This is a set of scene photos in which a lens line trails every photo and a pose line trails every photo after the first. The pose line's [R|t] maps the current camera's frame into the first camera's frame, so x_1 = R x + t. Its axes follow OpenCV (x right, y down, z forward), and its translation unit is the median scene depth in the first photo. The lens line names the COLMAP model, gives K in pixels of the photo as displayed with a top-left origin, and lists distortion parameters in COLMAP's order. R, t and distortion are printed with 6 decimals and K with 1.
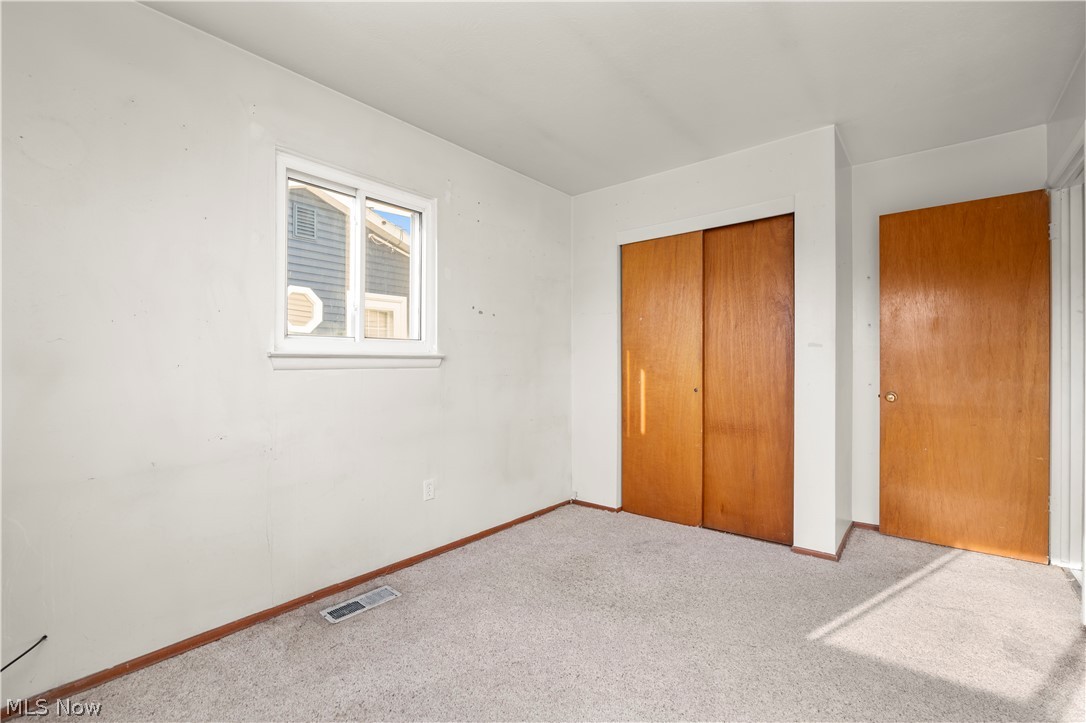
lens RADIAL K [[477.7, 0, 544.9], [0, 477.7, 361.0], [0, 0, 1]] dist [-0.010546, 0.000425]
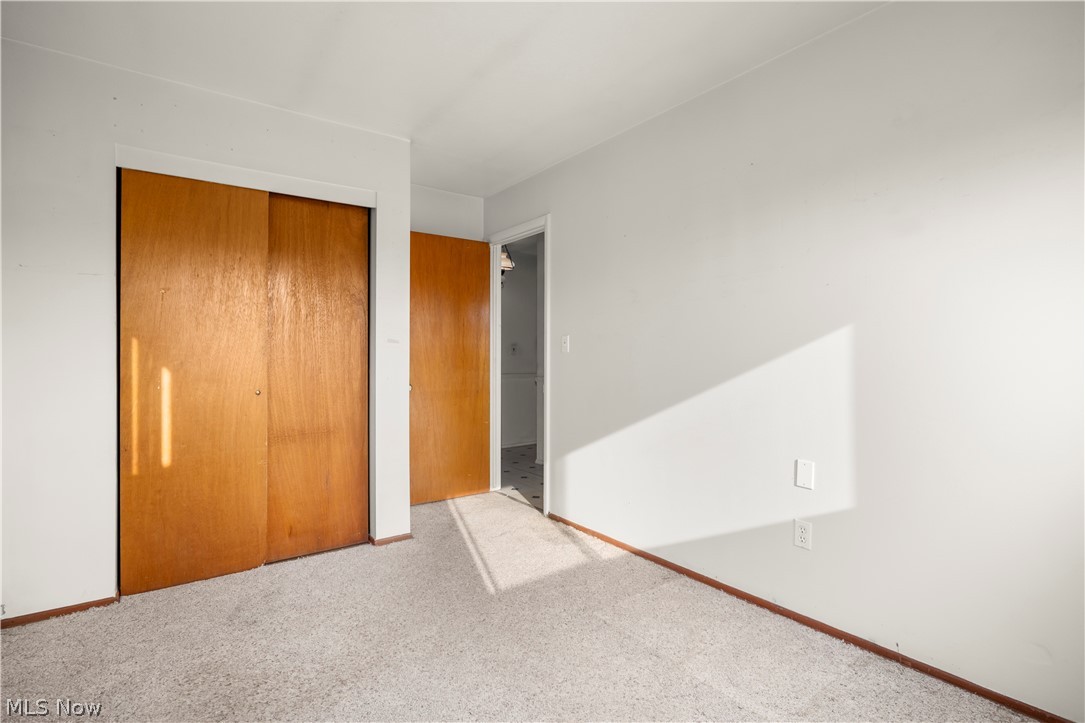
lens RADIAL K [[512.7, 0, 546.5], [0, 512.7, 356.3], [0, 0, 1]] dist [-0.004266, 0.000092]
pose [[0.246662, 0.004049, 0.969093, -0.406455], [-0.003721, 0.999988, -0.003231, 0.002150], [-0.969094, -0.002809, 0.246674, 0.355401]]
